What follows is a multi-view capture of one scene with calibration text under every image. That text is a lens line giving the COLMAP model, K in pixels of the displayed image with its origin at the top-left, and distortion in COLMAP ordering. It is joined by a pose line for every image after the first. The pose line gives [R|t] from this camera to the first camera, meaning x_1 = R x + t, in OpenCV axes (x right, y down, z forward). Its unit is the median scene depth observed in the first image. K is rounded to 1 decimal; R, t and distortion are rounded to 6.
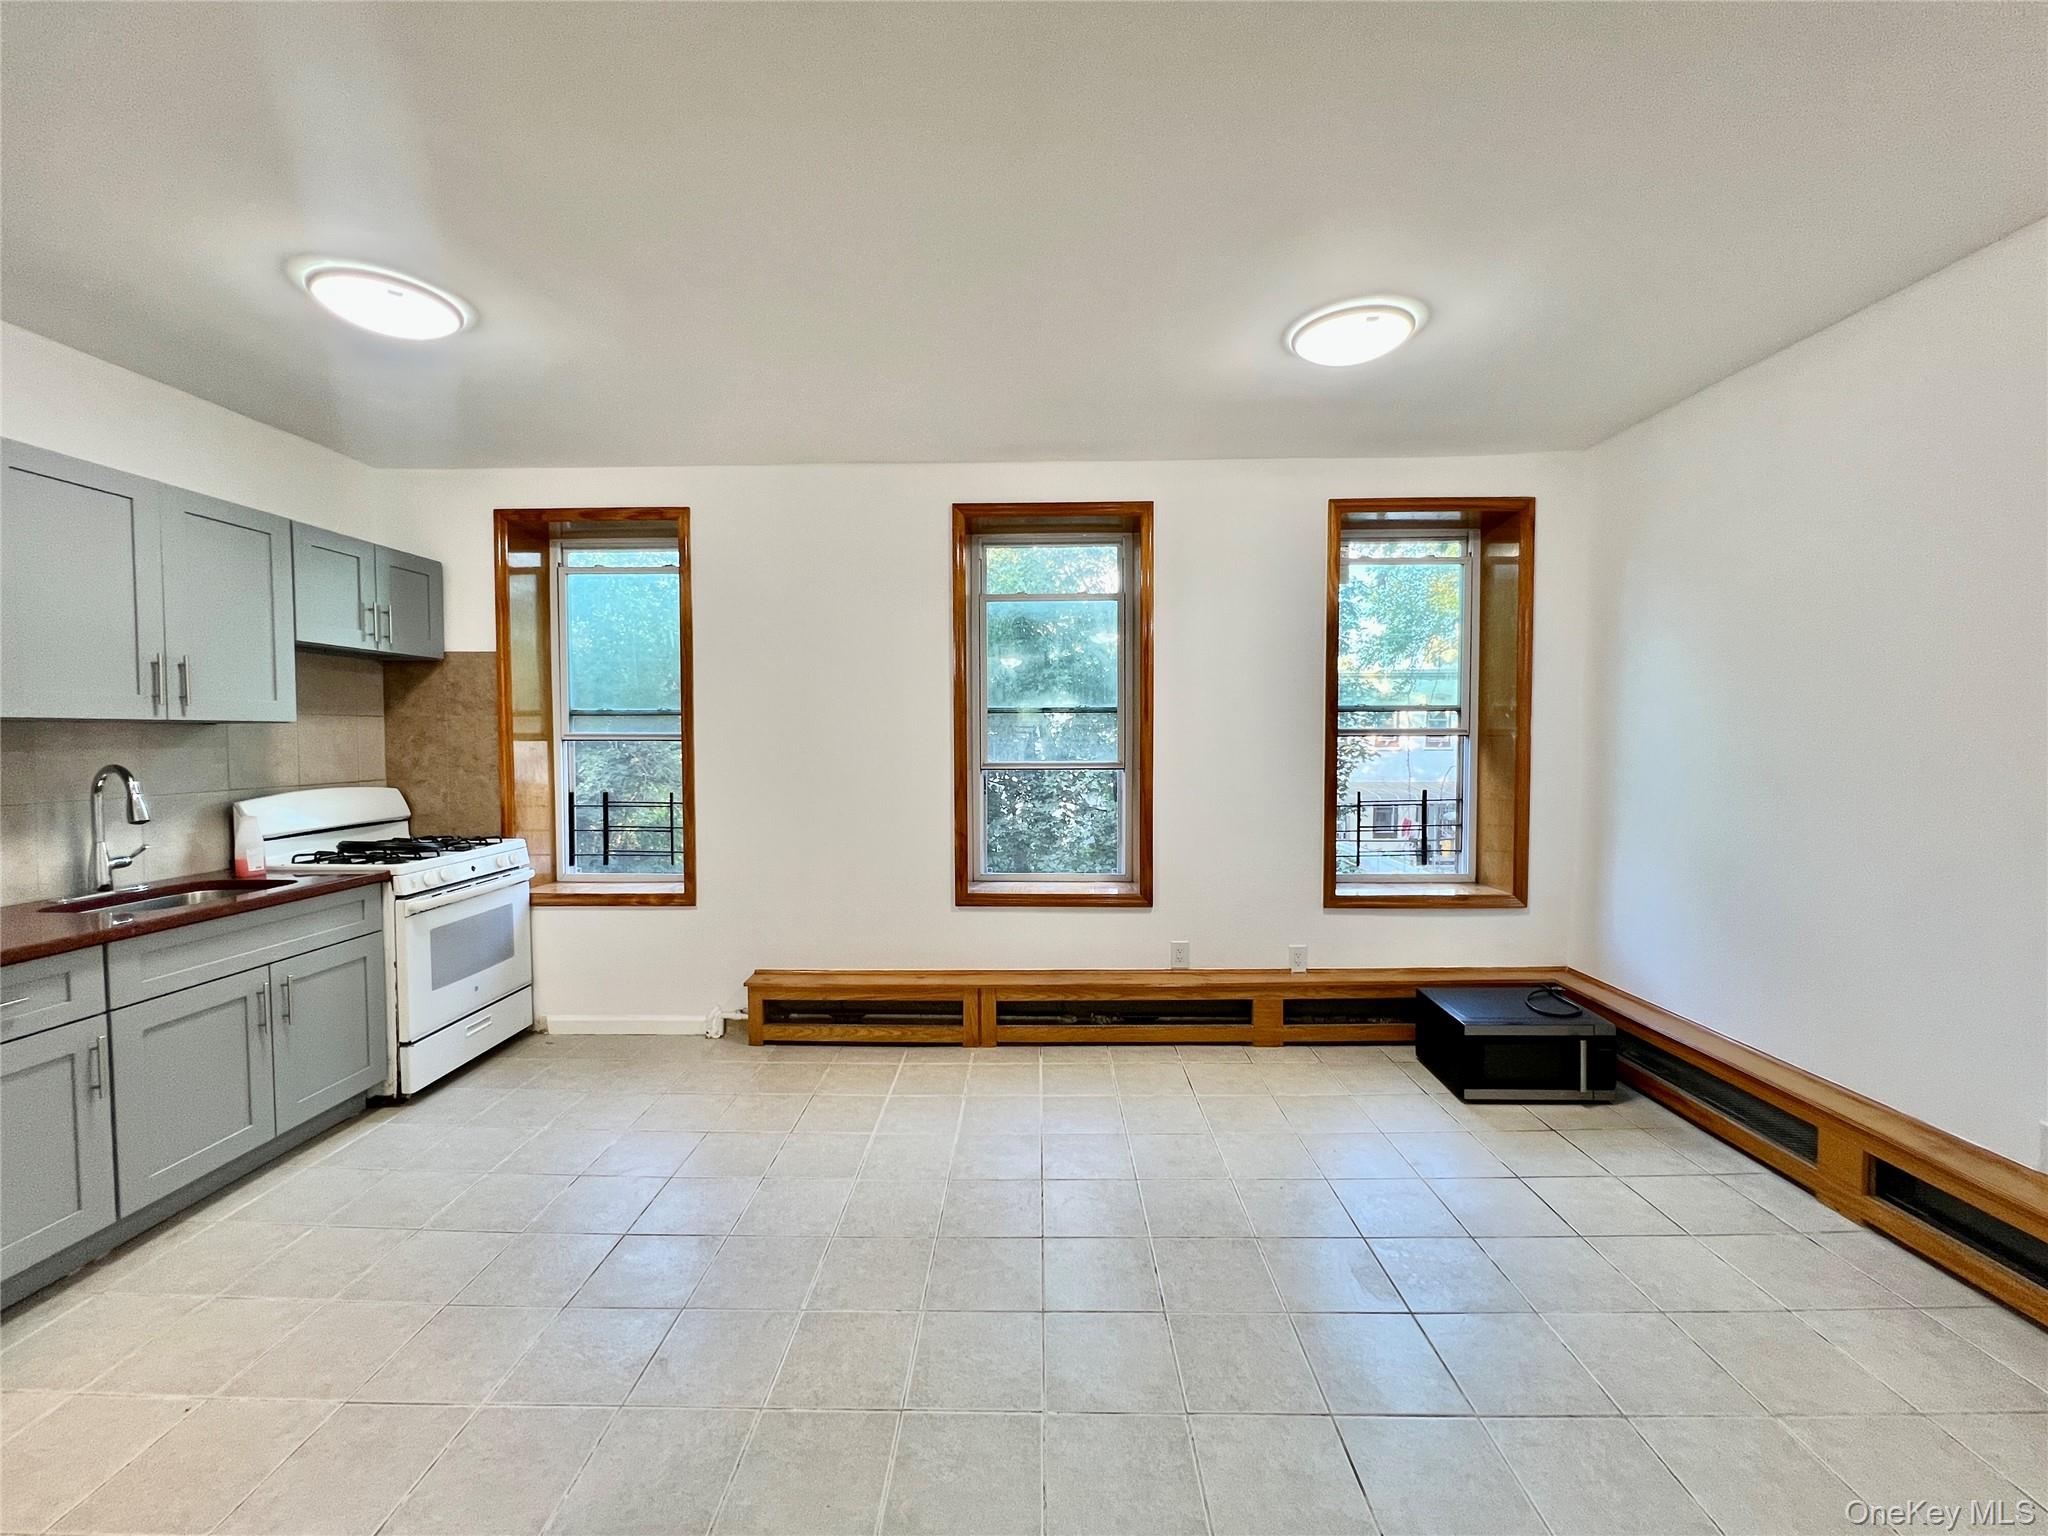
lens RADIAL K [[816.0, 0, 1017.7], [0, 816.0, 766.1], [0, 0, 1]] dist [0.000857, 0.000238]
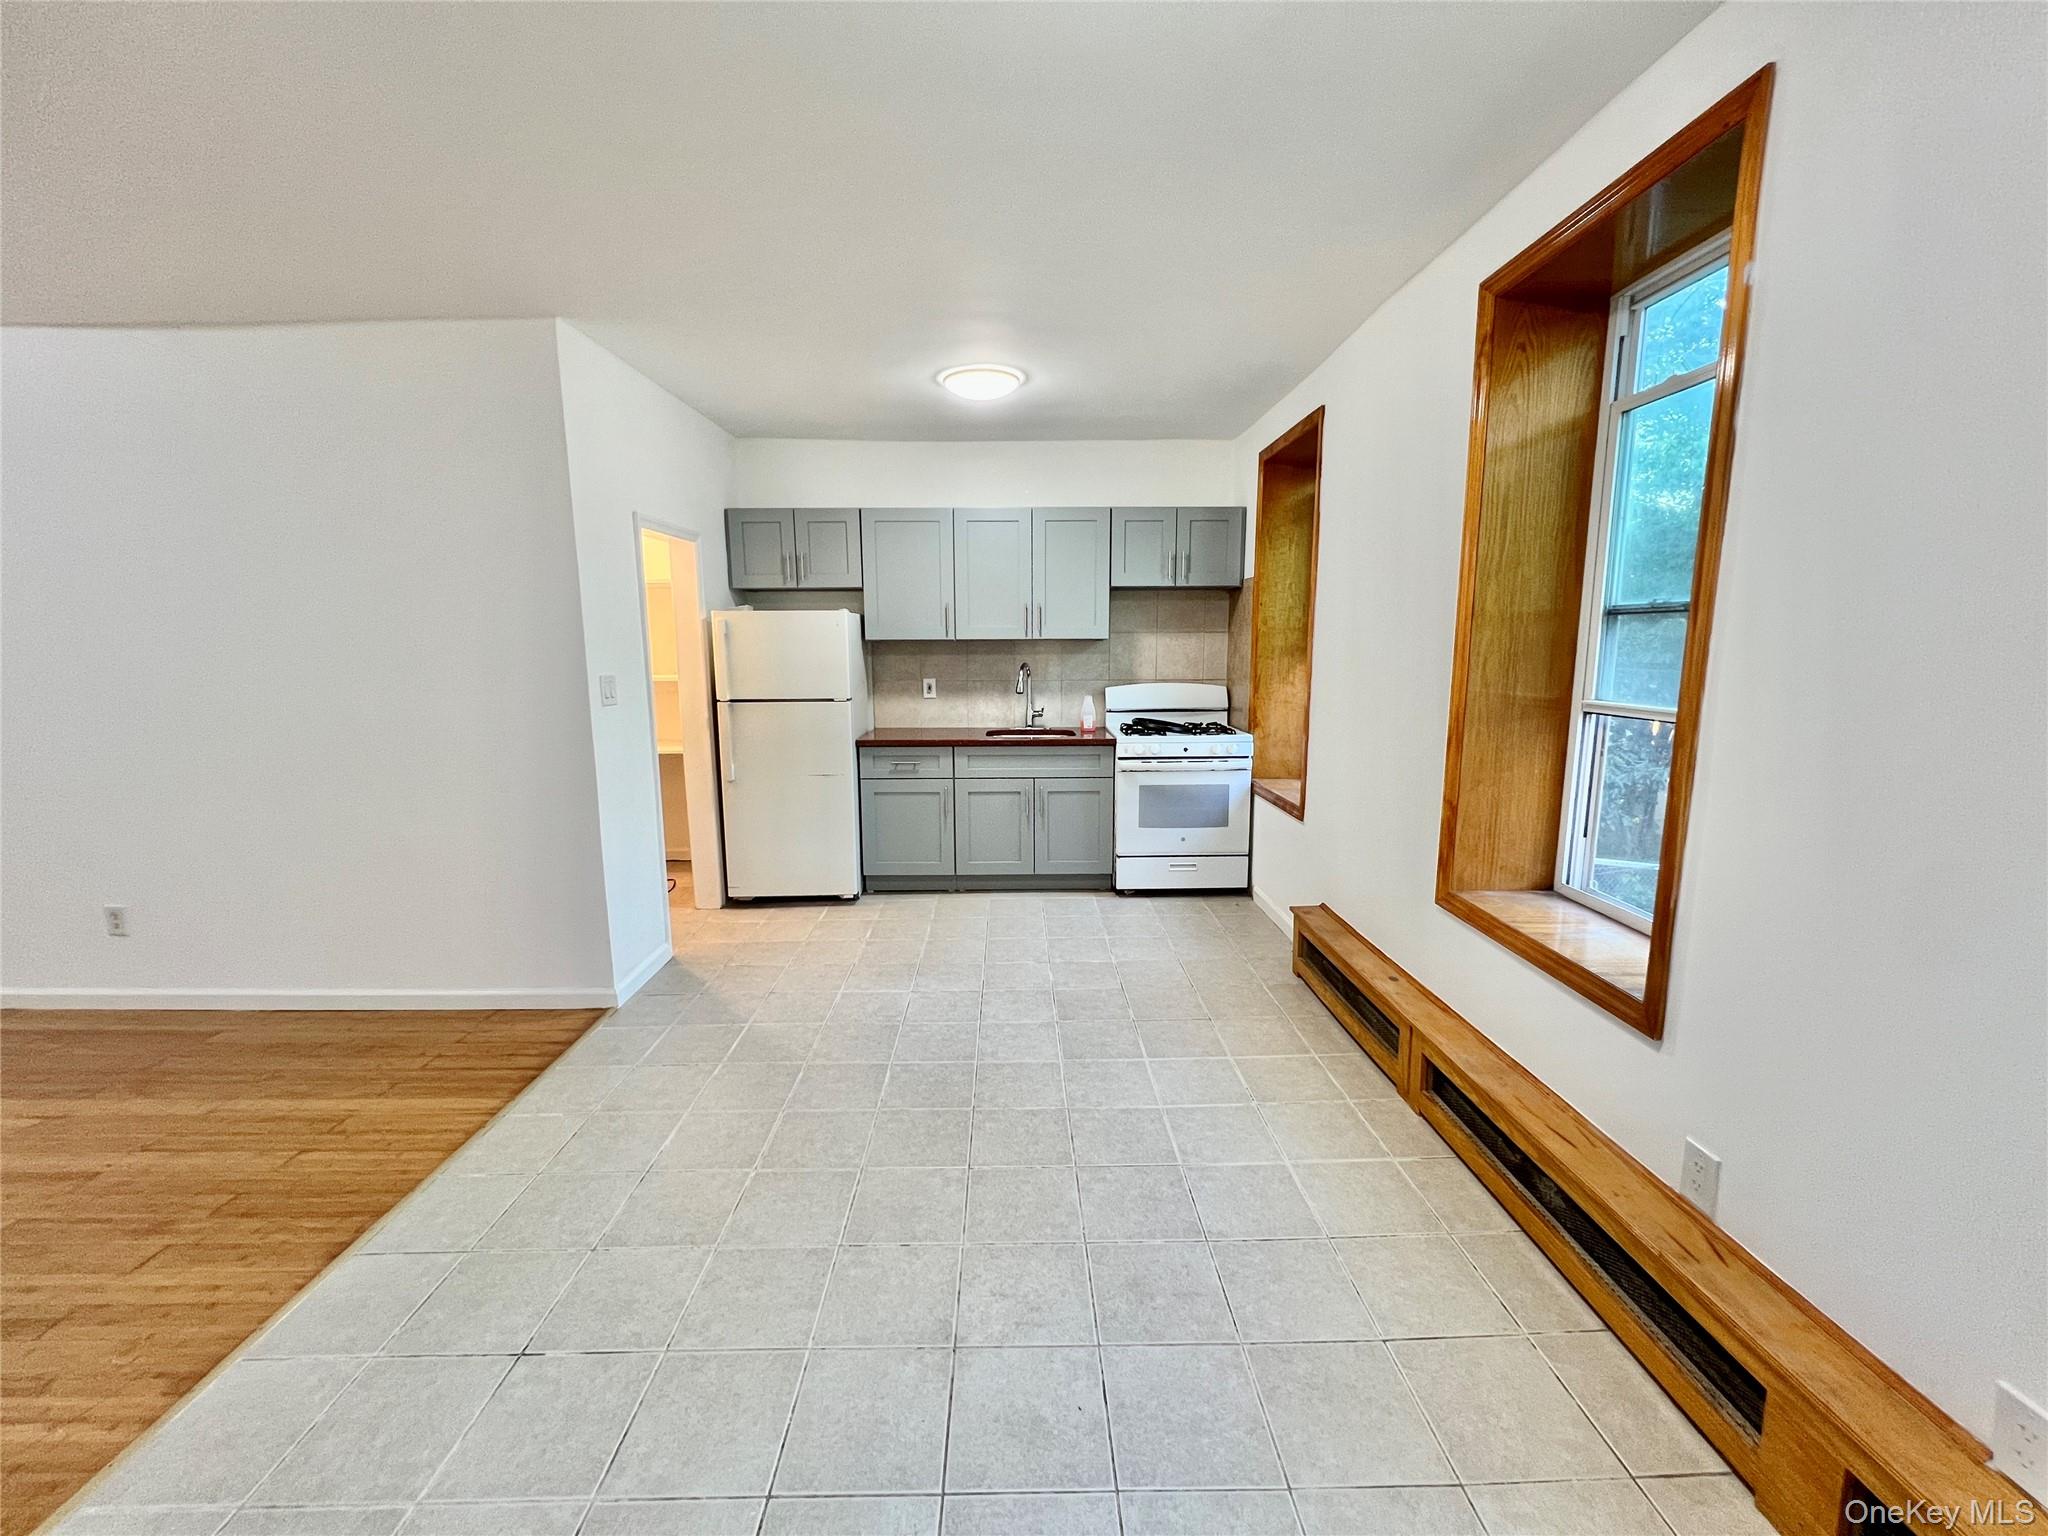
lens RADIAL K [[816.0, 0, 1017.7], [0, 816.0, 766.1], [0, 0, 1]] dist [0.000857, 0.000238]
pose [[0.036874, 0.153275, -0.987495, 0.577196], [-0.035090, 0.987757, 0.152006, -0.035763], [0.998704, 0.029046, 0.041801, 0.618583]]
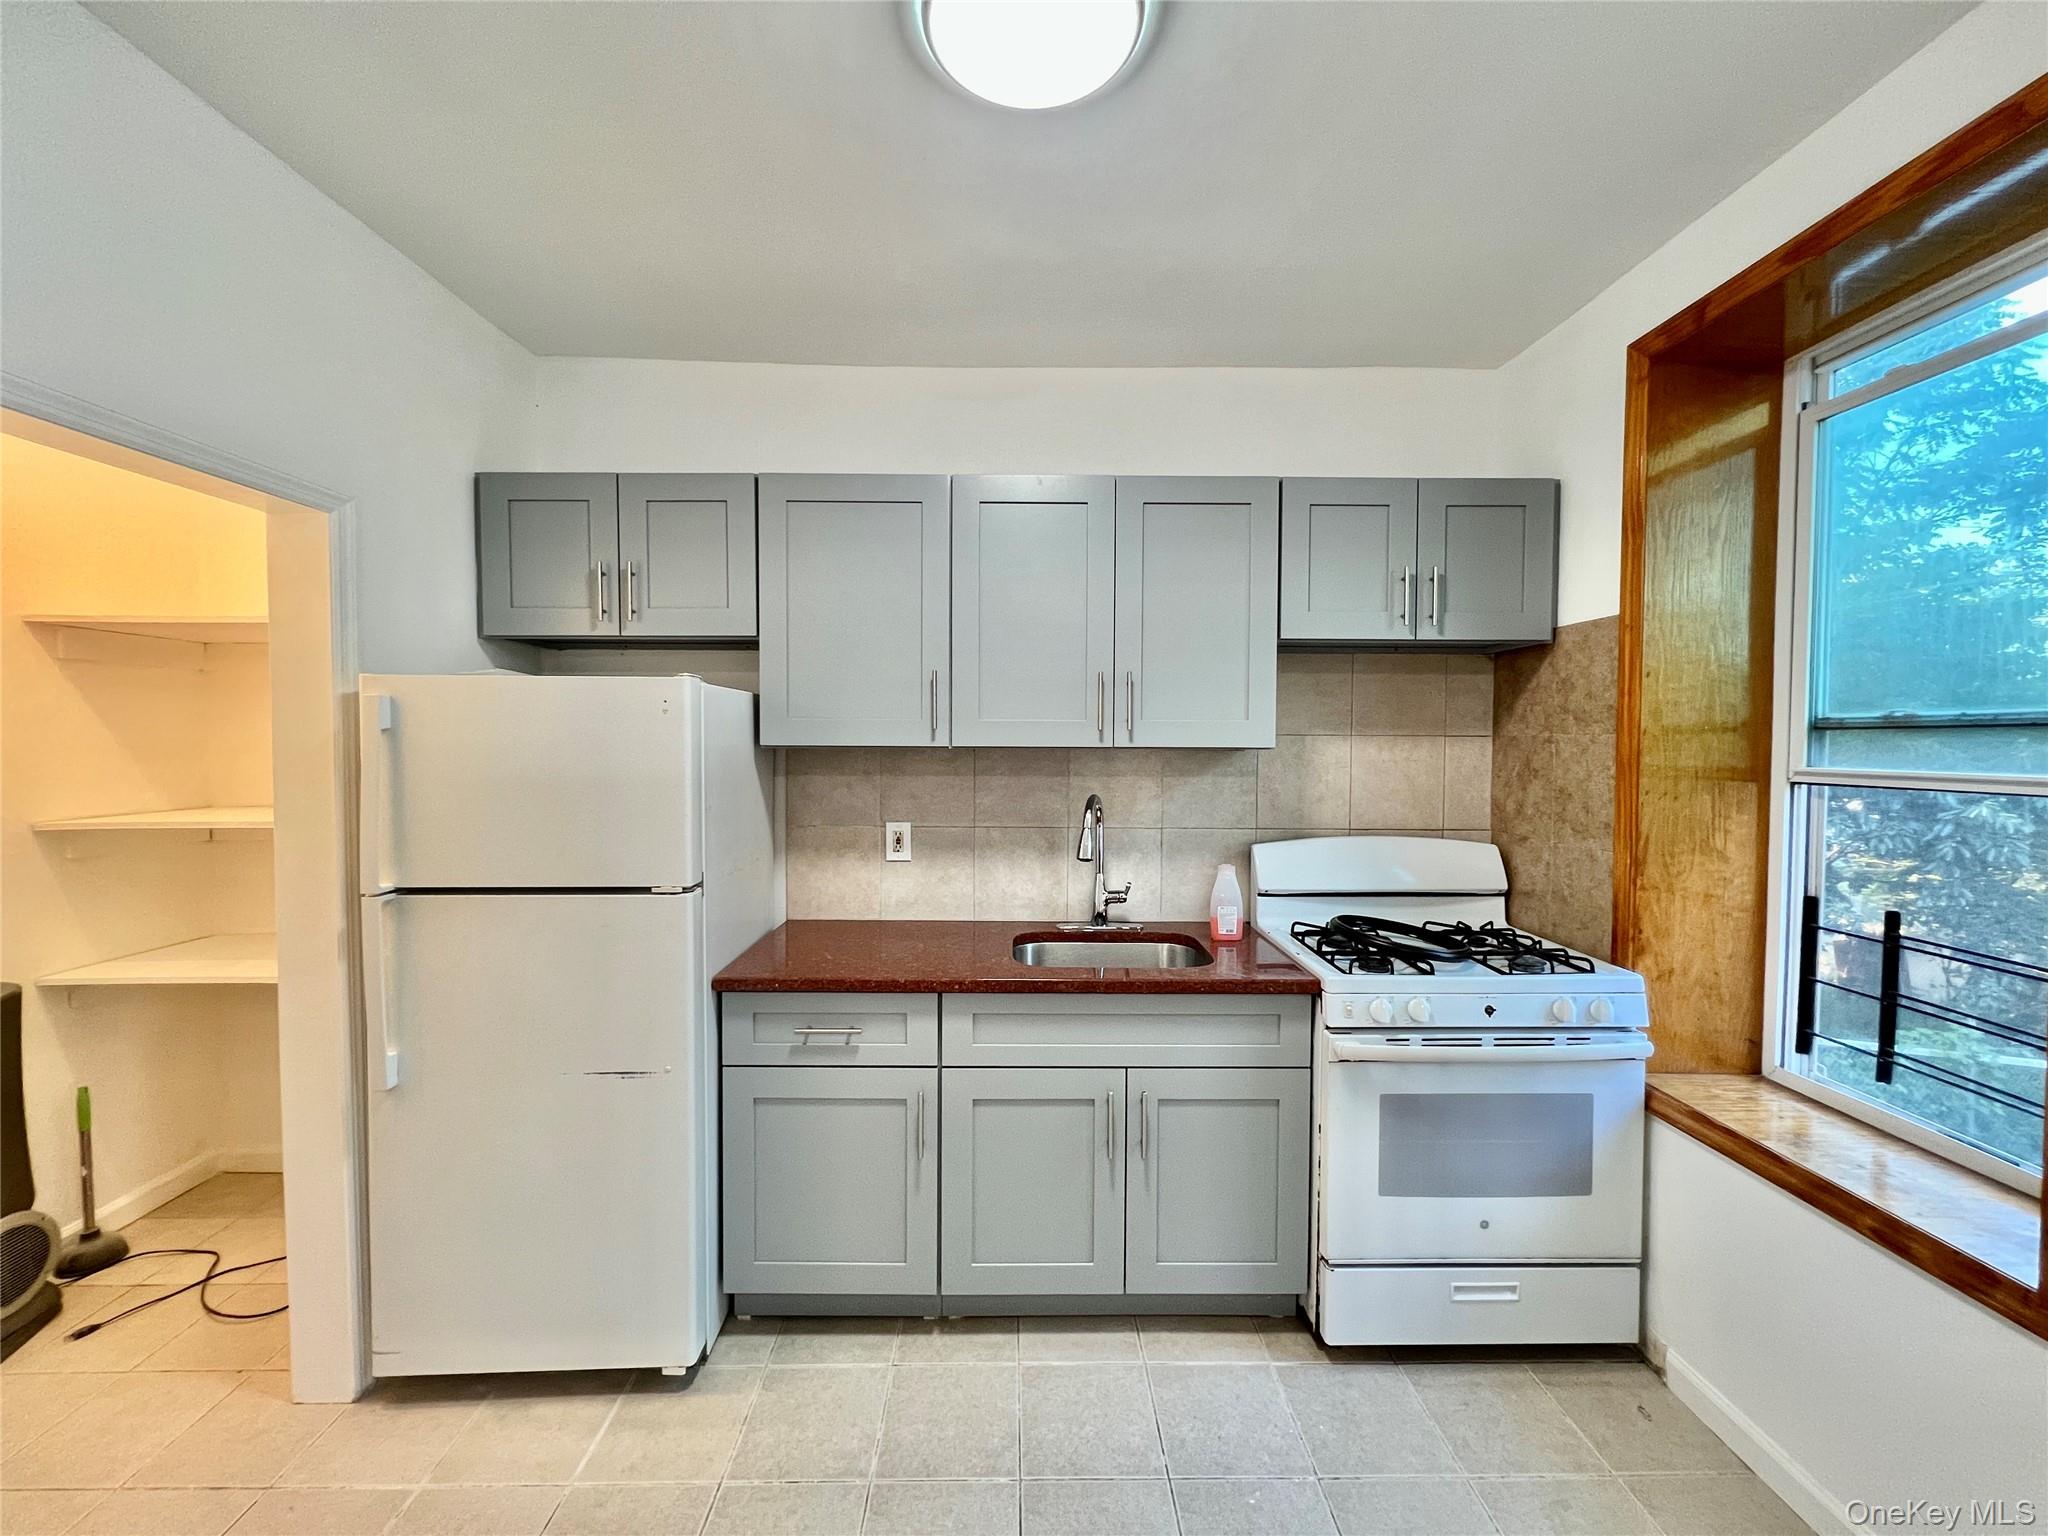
lens RADIAL K [[816.0, 0, 1017.7], [0, 816.0, 766.1], [0, 0, 1]] dist [0.000857, 0.000238]
pose [[0.031069, 0.030457, -0.999053, -0.115265], [-0.043591, 0.998626, 0.029088, -0.039494], [0.998566, 0.042646, 0.032353, 0.599533]]
